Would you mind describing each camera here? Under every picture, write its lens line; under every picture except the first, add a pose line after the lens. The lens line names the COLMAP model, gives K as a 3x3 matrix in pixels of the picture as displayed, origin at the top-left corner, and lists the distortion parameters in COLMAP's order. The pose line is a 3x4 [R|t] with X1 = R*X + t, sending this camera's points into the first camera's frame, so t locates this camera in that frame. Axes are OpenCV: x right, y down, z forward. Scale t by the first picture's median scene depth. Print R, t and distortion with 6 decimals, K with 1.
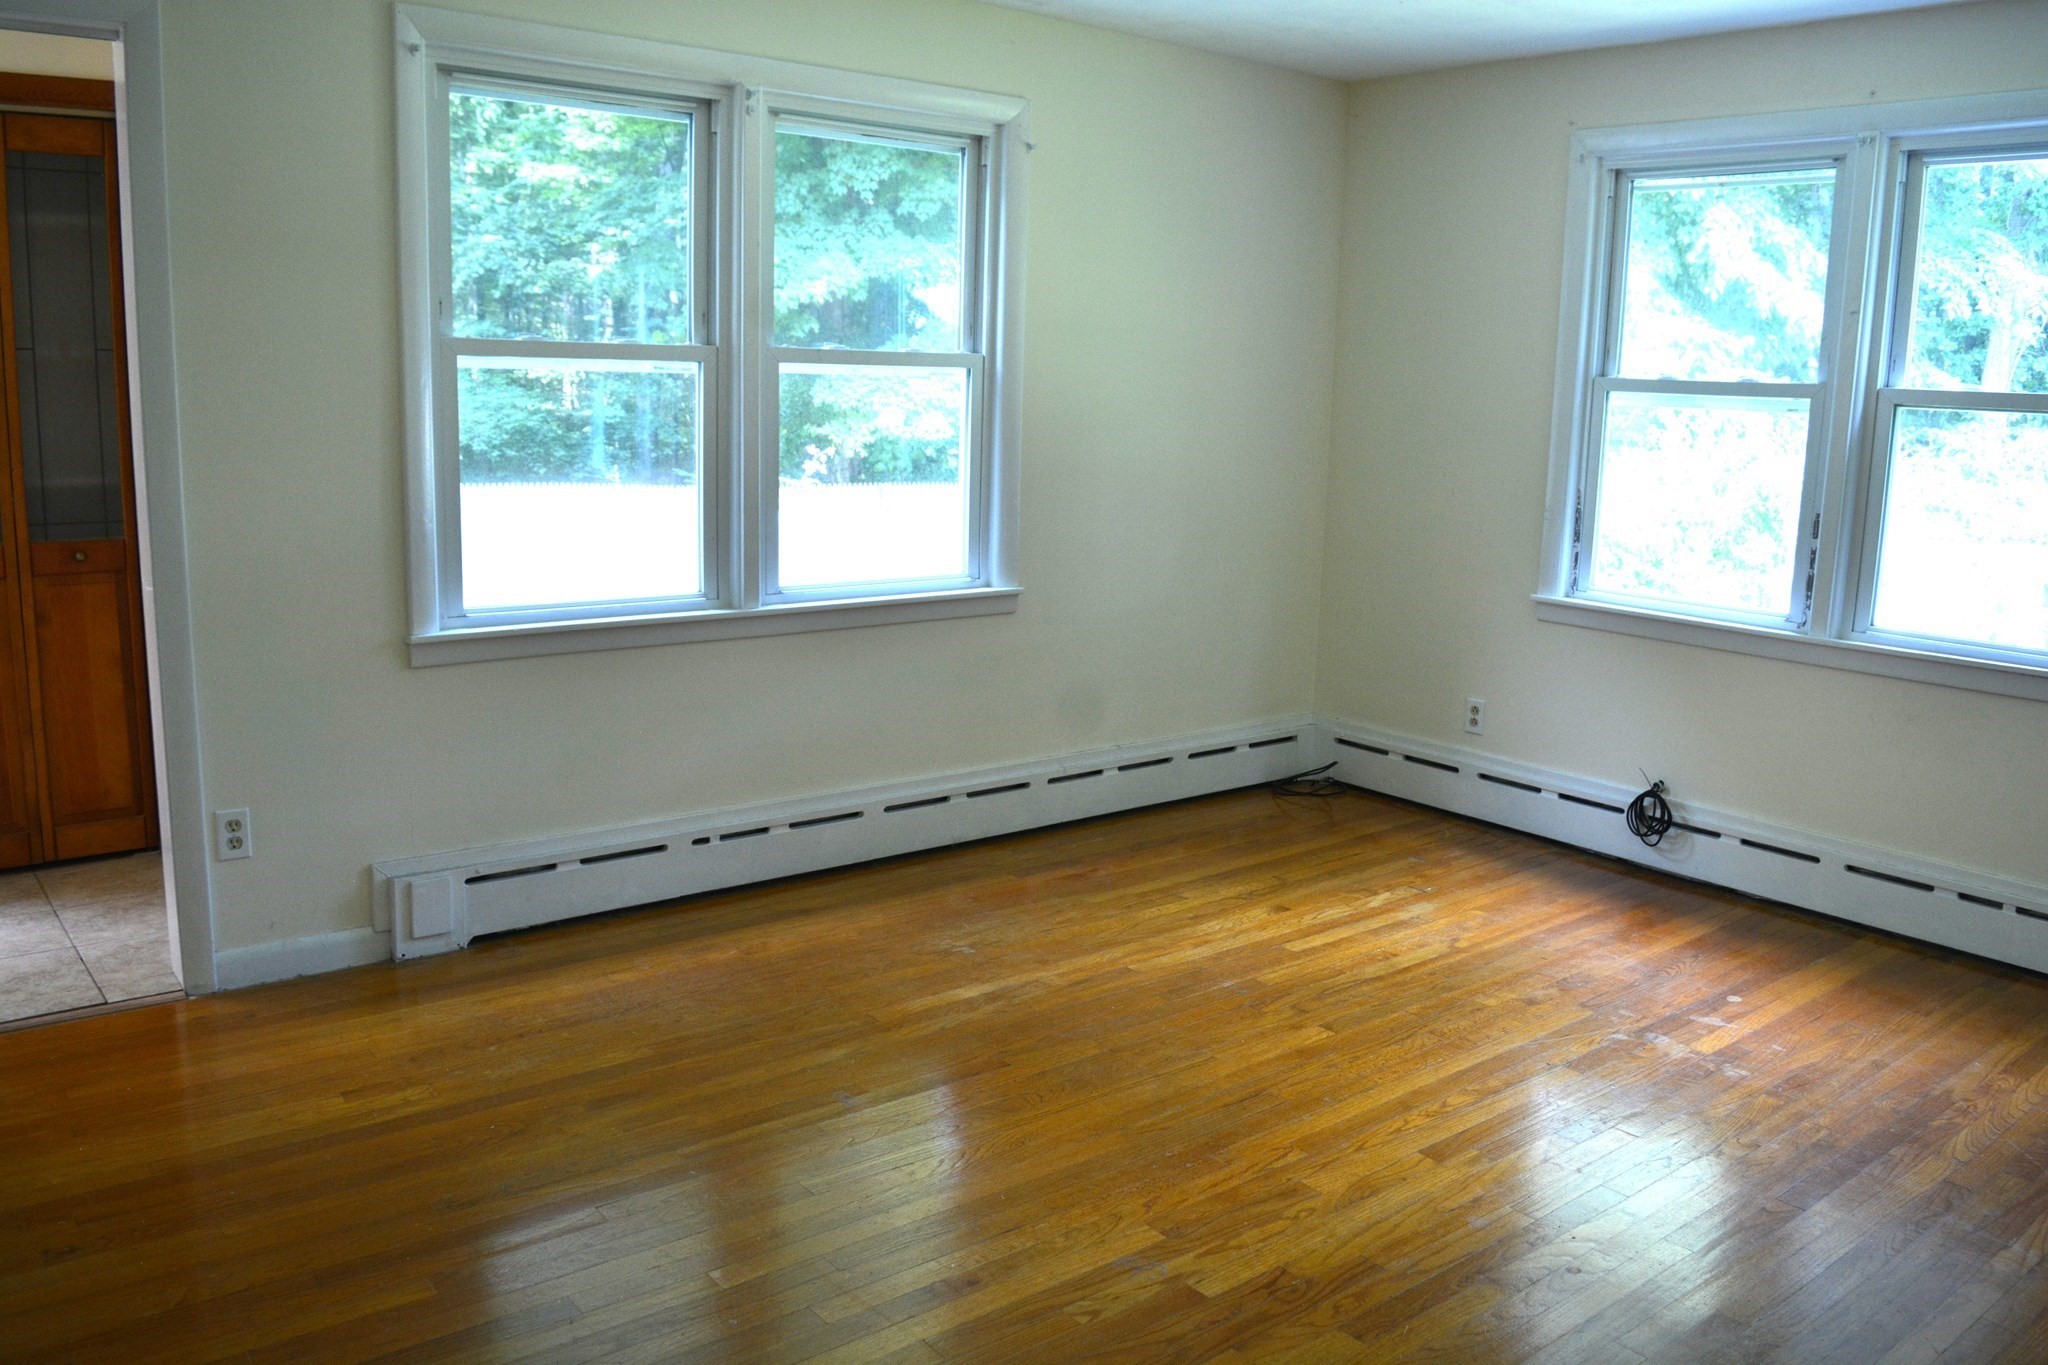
lens RADIAL K [[1574.9, 0, 1024.0], [0, 1574.9, 682.5], [0, 0, 1]] dist [-0.138693, 0.000949]
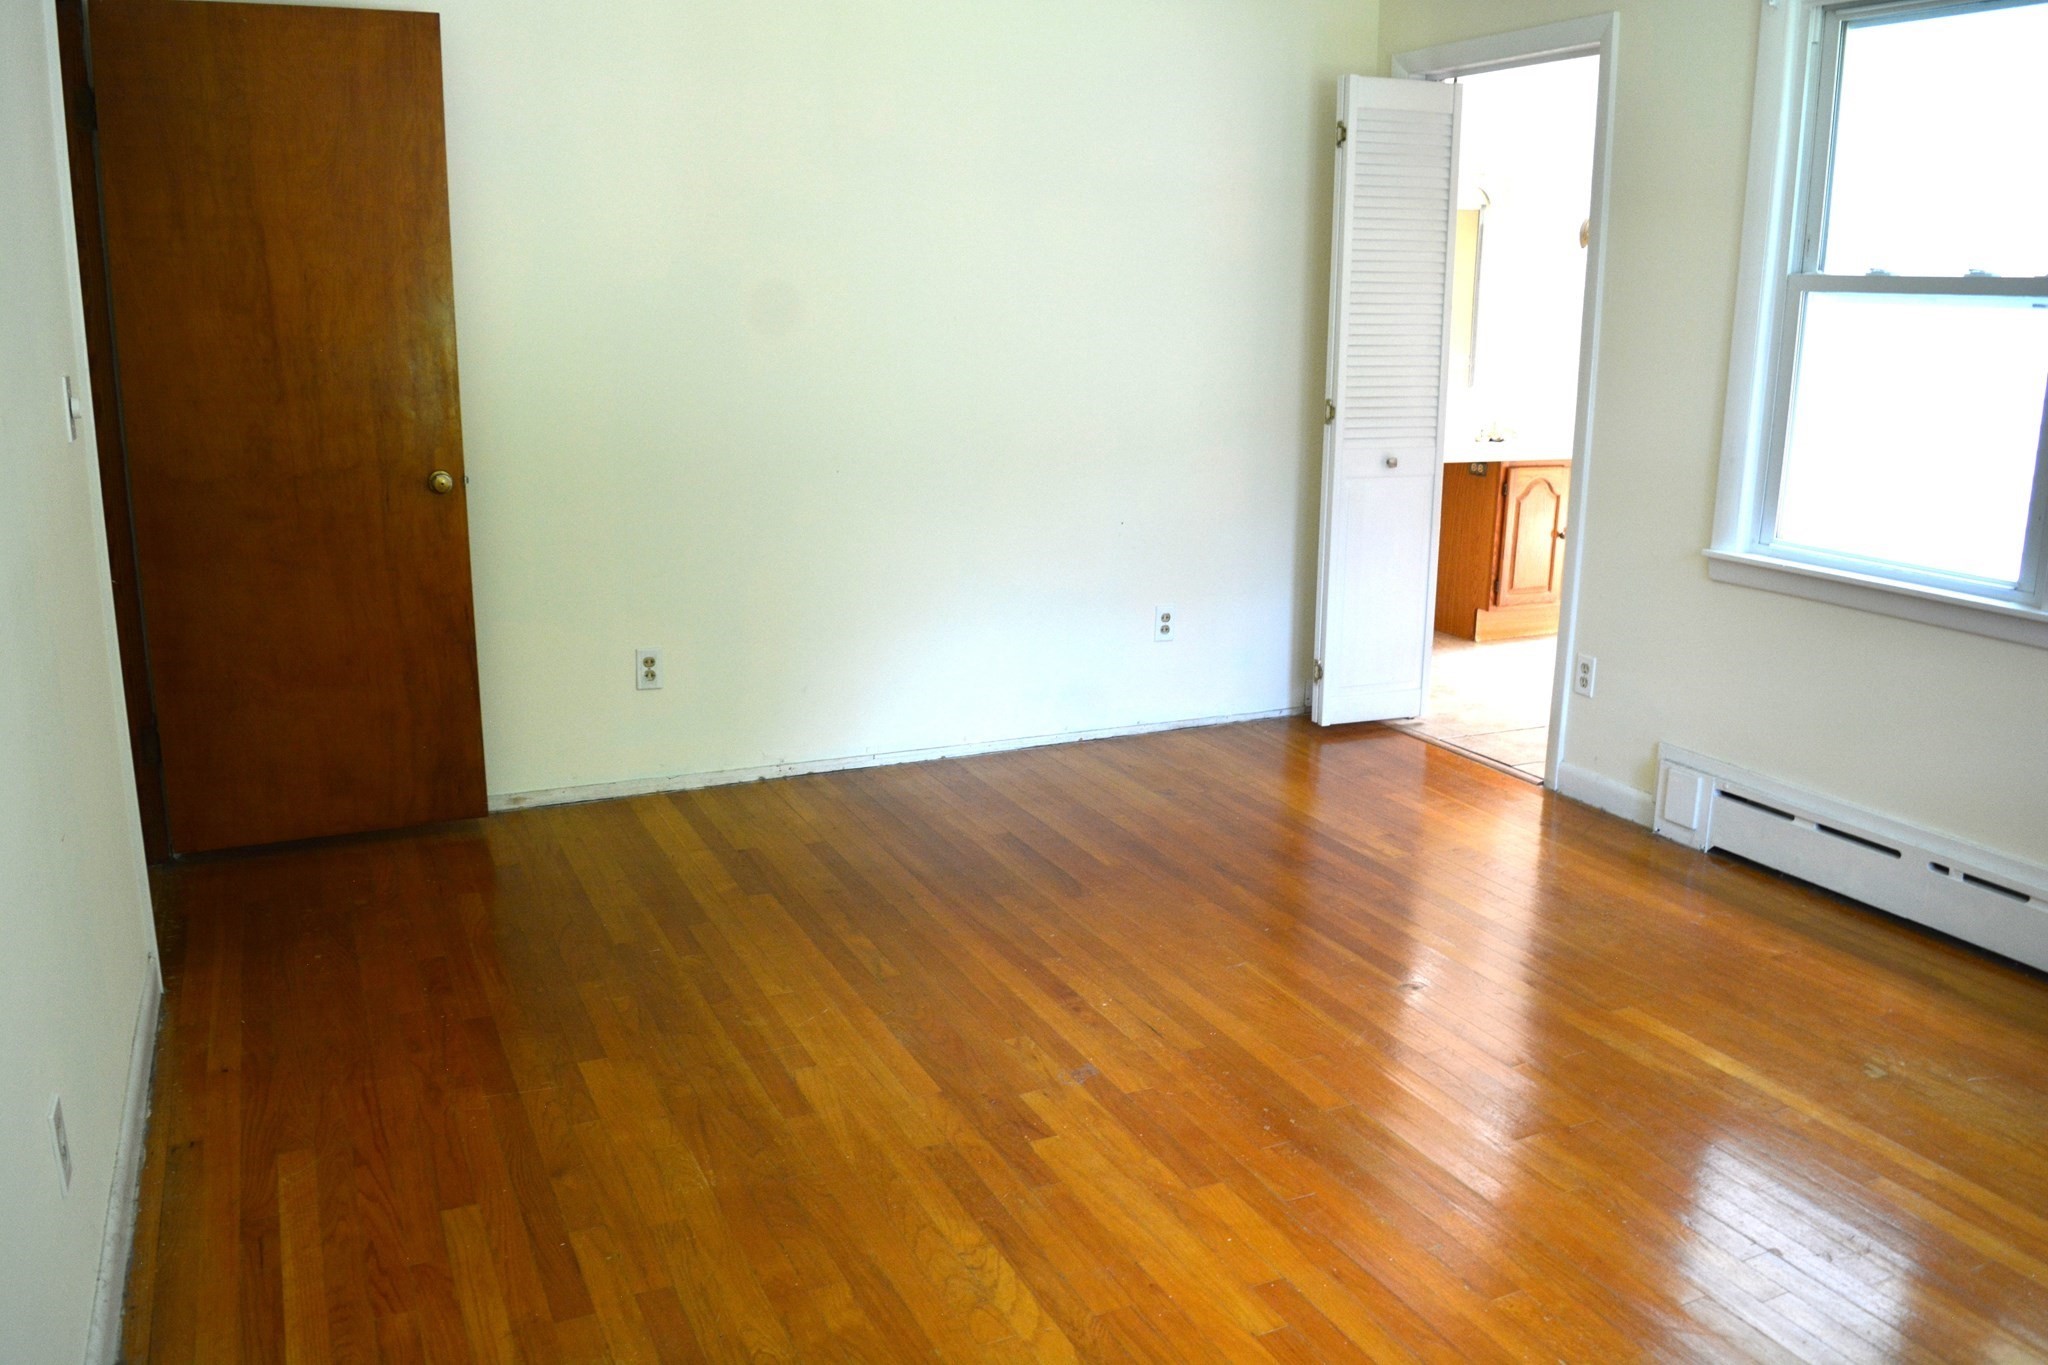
lens RADIAL K [[1596.3, 0, 1037.0], [0, 1596.3, 673.1], [0, 0, 1]] dist [-0.092130, 0.005243]
pose [[-0.210707, 0.204589, -0.955901, 0.780512], [-0.190782, 0.950444, 0.245474, -0.128622], [0.958752, 0.234091, -0.161233, 0.739463]]
